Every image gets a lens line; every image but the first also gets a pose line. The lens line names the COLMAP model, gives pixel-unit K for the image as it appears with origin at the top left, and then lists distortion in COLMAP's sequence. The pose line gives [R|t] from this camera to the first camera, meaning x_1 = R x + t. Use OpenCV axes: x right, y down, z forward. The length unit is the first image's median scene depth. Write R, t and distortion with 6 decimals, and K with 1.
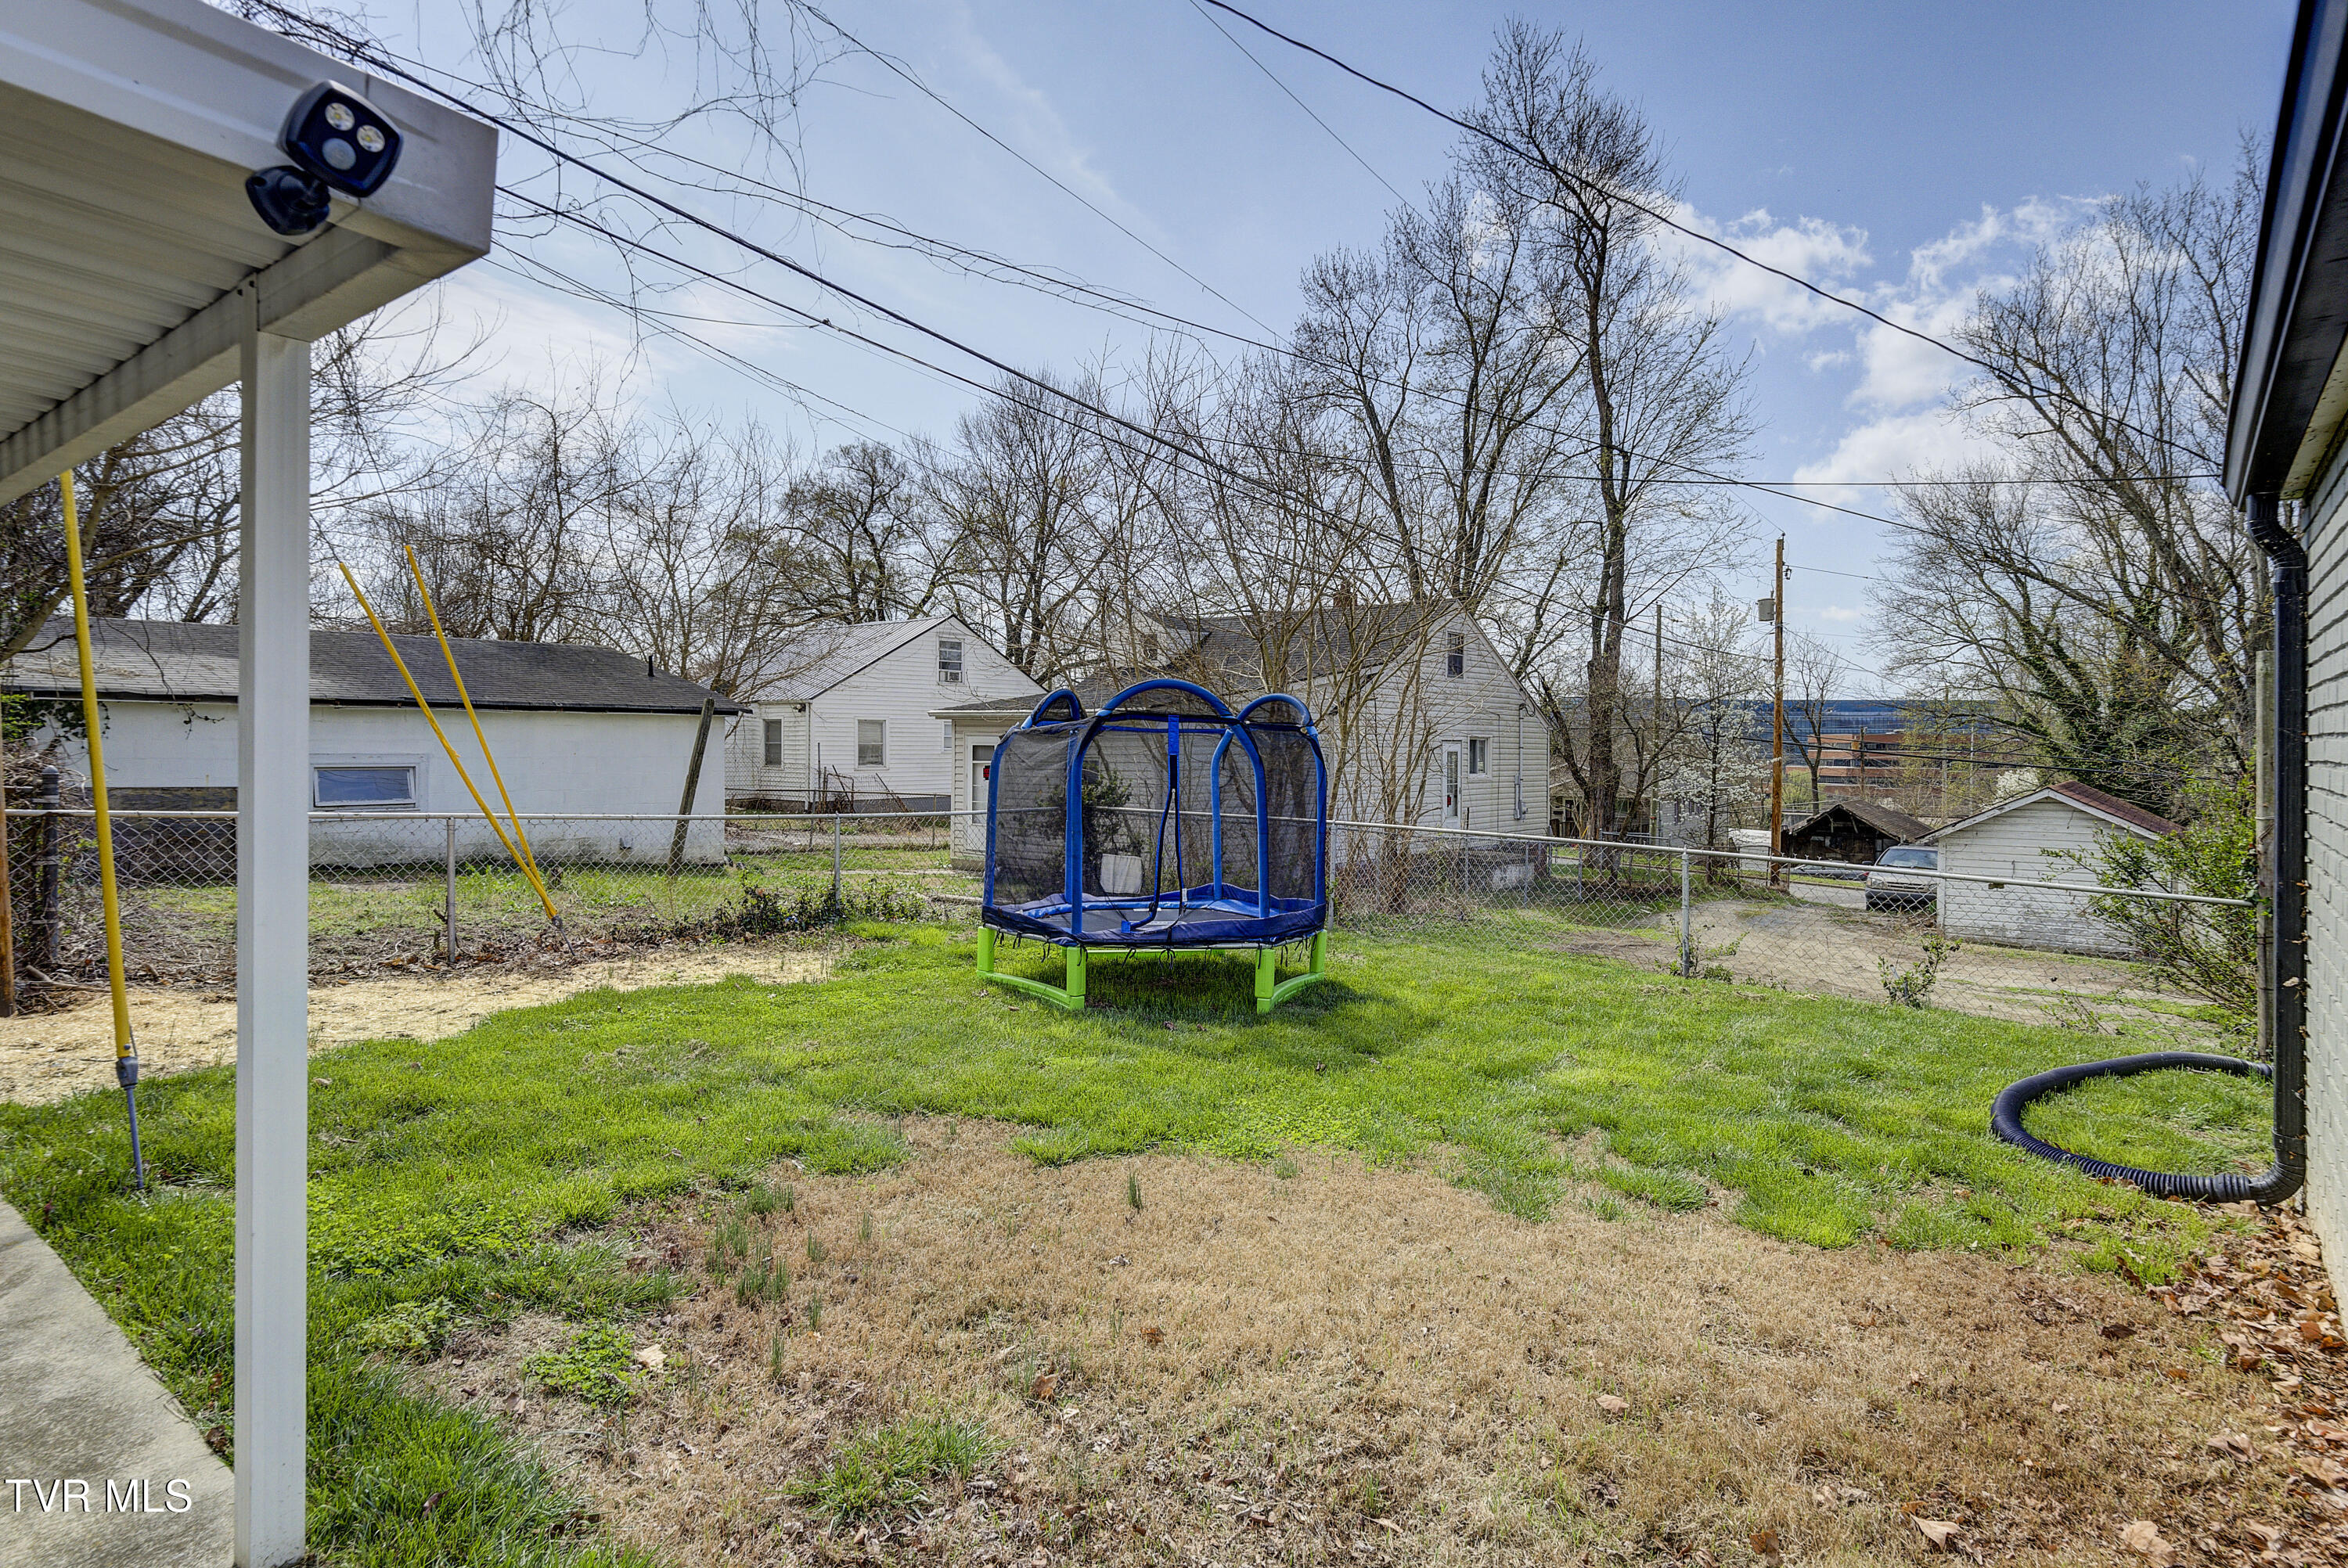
lens RADIAL K [[1249.9, 0, 1199.4], [0, 1249.9, 766.7], [0, 0, 1]] dist [-0.005898, -0.000171]
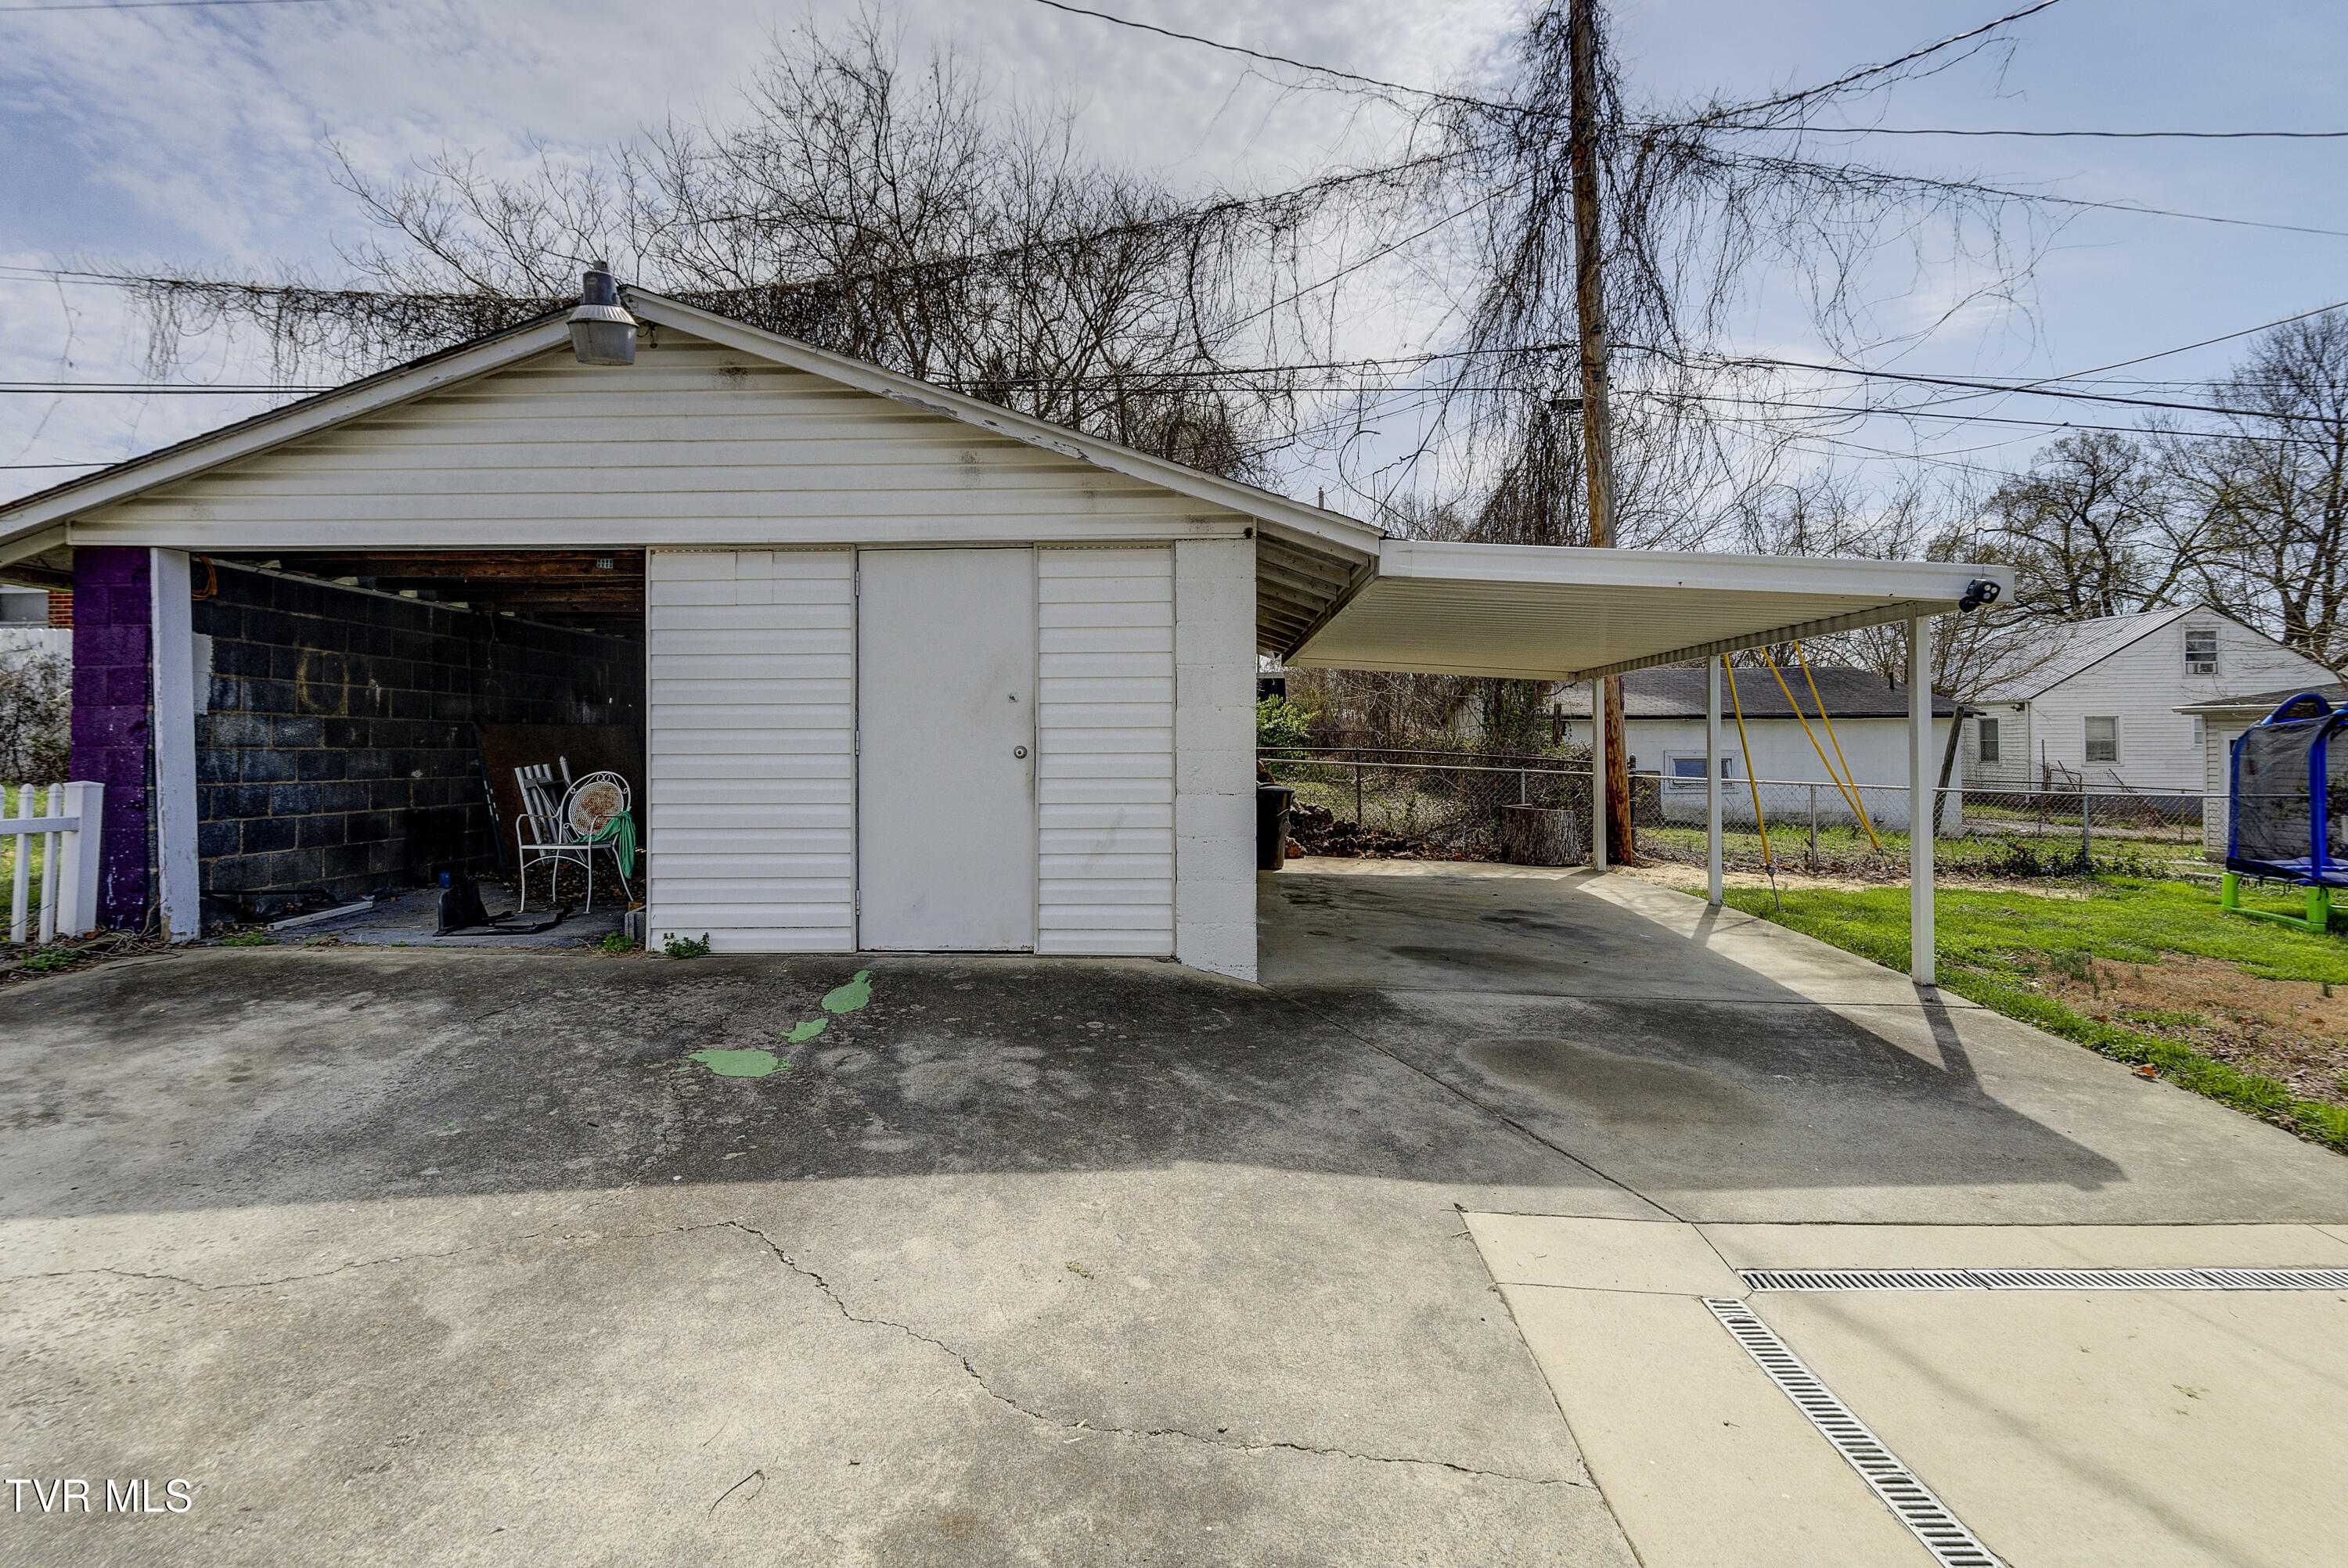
lens RADIAL K [[1129.1, 0, 1176.8], [0, 1129.1, 730.6], [0, 0, 1]] dist [-0.013966, 0.000076]
pose [[0.587902, -0.019503, -0.808697, 0.030624], [-0.004997, 0.999603, -0.027740, 0.002940], [0.808917, 0.020349, 0.587571, -0.141068]]
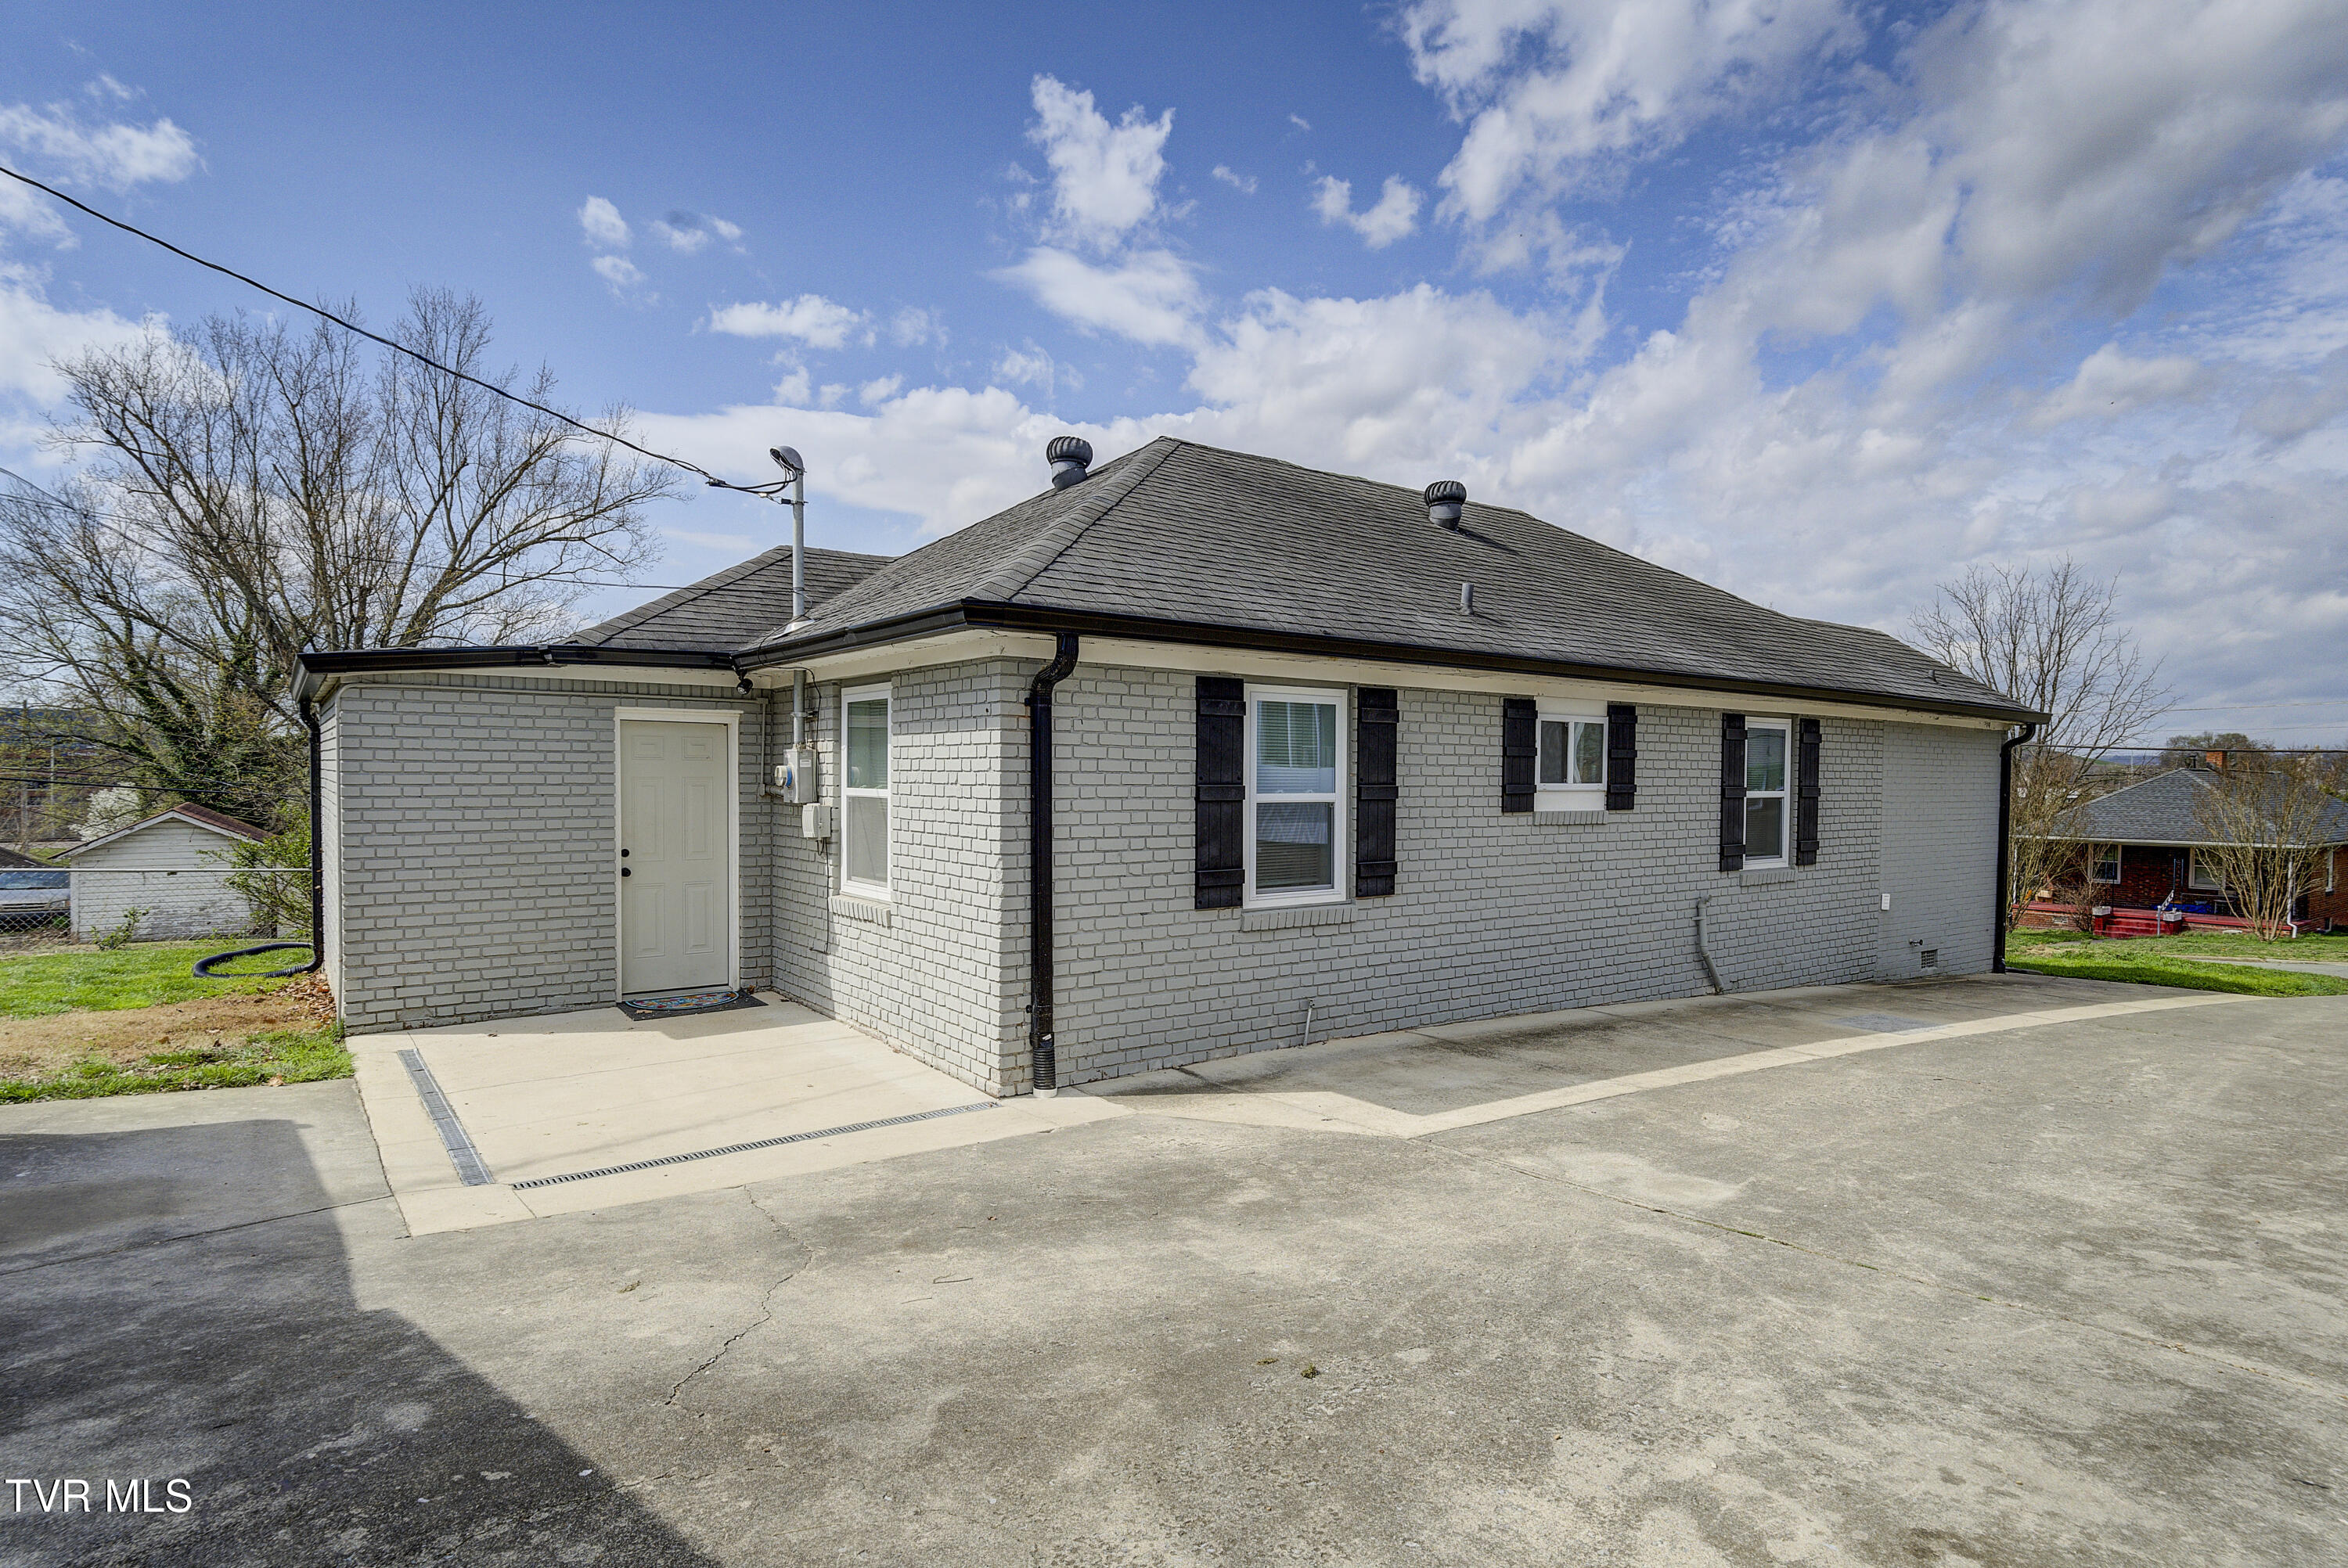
lens RADIAL K [[1249.9, 0, 1185.7], [0, 1249.9, 785.7], [0, 0, 1]] dist [-0.005898, -0.000171]
pose [[0.269162, -0.013929, 0.962994, -0.141014], [0.009567, 0.999885, 0.011789, -0.007131], [-0.963047, 0.006040, 0.269264, -0.178871]]
